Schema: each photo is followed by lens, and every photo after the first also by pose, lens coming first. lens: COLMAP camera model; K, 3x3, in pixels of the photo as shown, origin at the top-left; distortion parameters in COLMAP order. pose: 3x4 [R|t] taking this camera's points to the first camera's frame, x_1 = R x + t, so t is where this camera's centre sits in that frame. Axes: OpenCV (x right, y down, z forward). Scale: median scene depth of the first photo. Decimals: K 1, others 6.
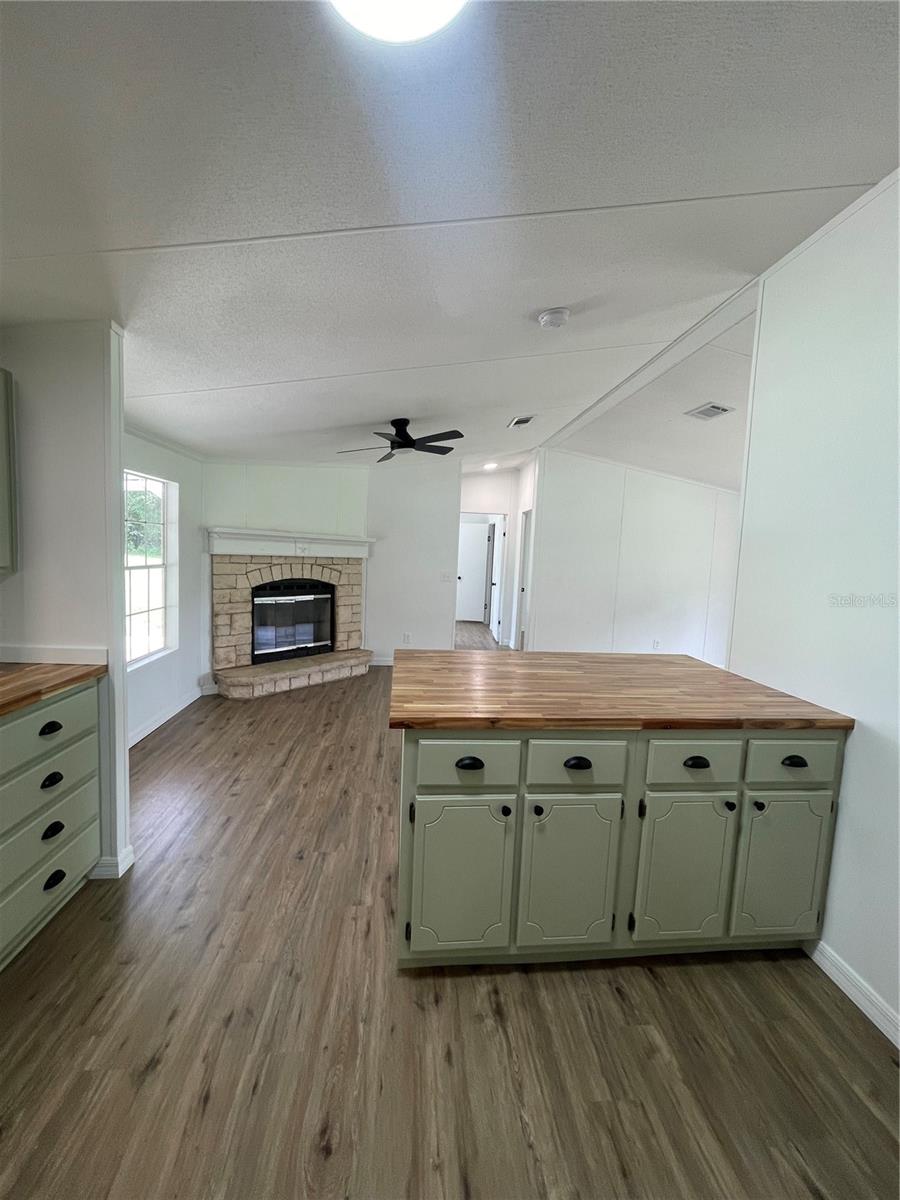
lens RADIAL K [[481.9, 0, 451.7], [0, 481.9, 593.1], [0, 0, 1]] dist [0.001704, -0.000439]
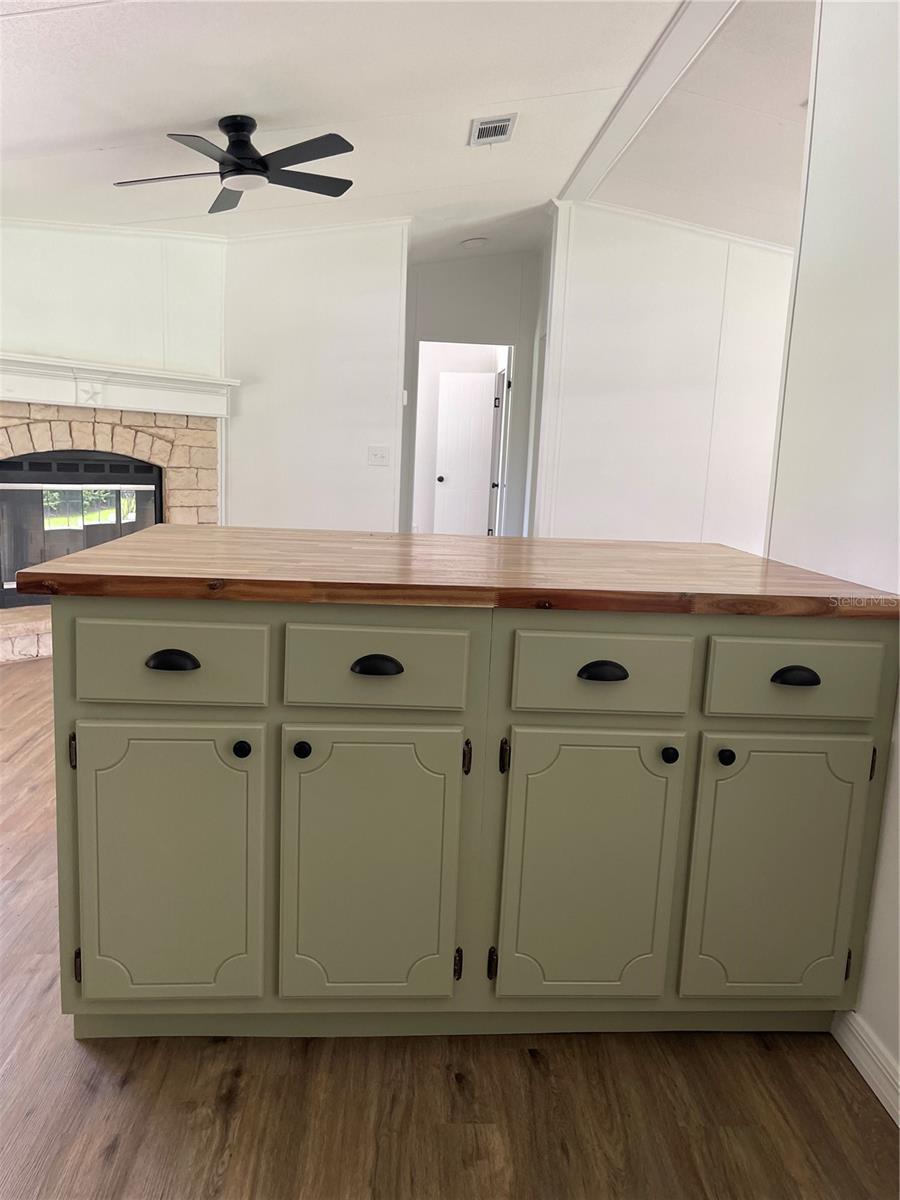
lens RADIAL K [[914.3, 0, 450.2], [0, 914.3, 598.3], [0, 0, 1]] dist [0.013044, -0.005249]
pose [[0.999651, 0.007818, -0.025230, 0.219632], [-0.006035, 0.997528, 0.070004, 0.120434], [0.025715, -0.069828, 0.997228, -0.012744]]
